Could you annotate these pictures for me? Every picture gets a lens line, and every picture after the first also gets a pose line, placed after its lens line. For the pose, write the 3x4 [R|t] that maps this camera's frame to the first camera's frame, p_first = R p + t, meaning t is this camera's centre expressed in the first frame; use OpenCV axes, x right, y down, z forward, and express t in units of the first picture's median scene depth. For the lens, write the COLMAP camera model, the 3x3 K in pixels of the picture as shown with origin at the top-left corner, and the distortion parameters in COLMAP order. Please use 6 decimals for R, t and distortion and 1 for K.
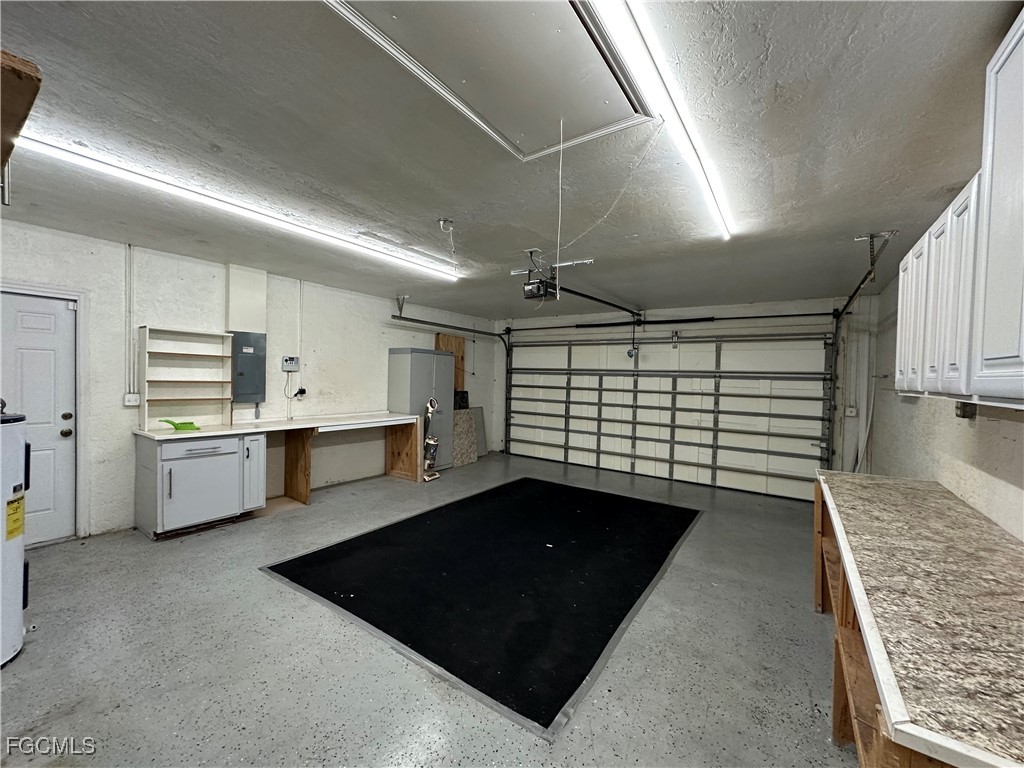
lens RADIAL K [[407.3, 0, 512.0], [0, 407.3, 384.0], [0, 0, 1]] dist [-0.004579, -0.000060]
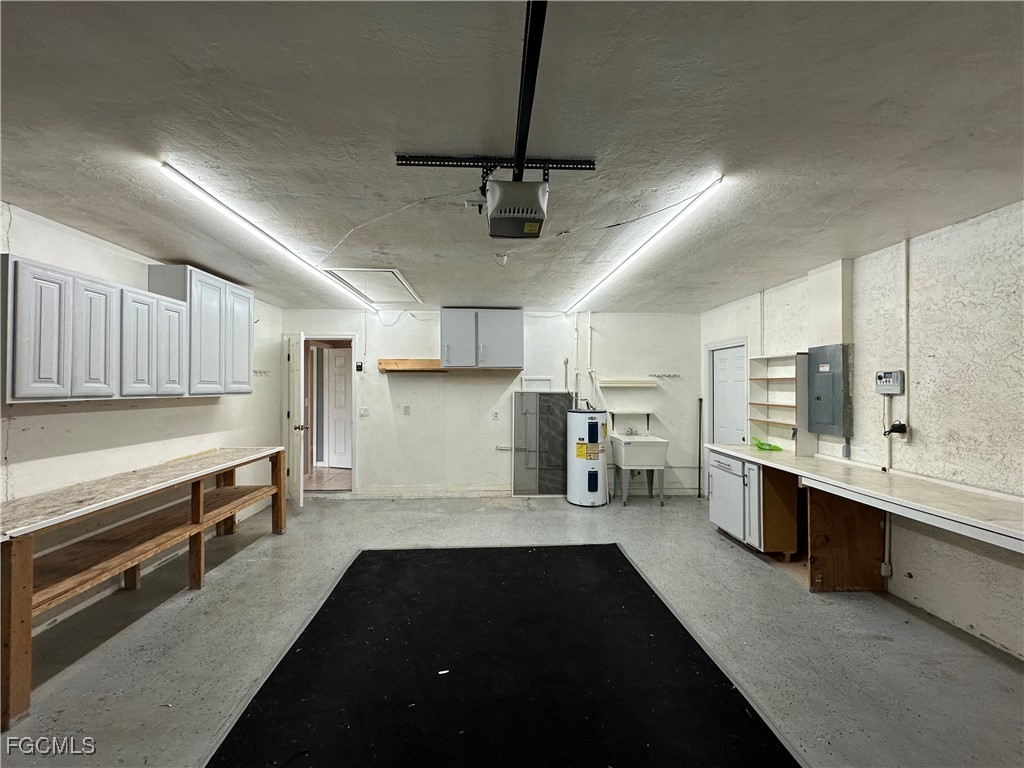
lens RADIAL K [[407.3, 0, 512.0], [0, 407.3, 384.0], [0, 0, 1]] dist [-0.004579, -0.000060]
pose [[-0.787783, -0.029754, -0.615234, 0.344873], [-0.034034, 0.999409, -0.004754, -0.029041], [0.615012, 0.017193, -0.788330, 1.334680]]
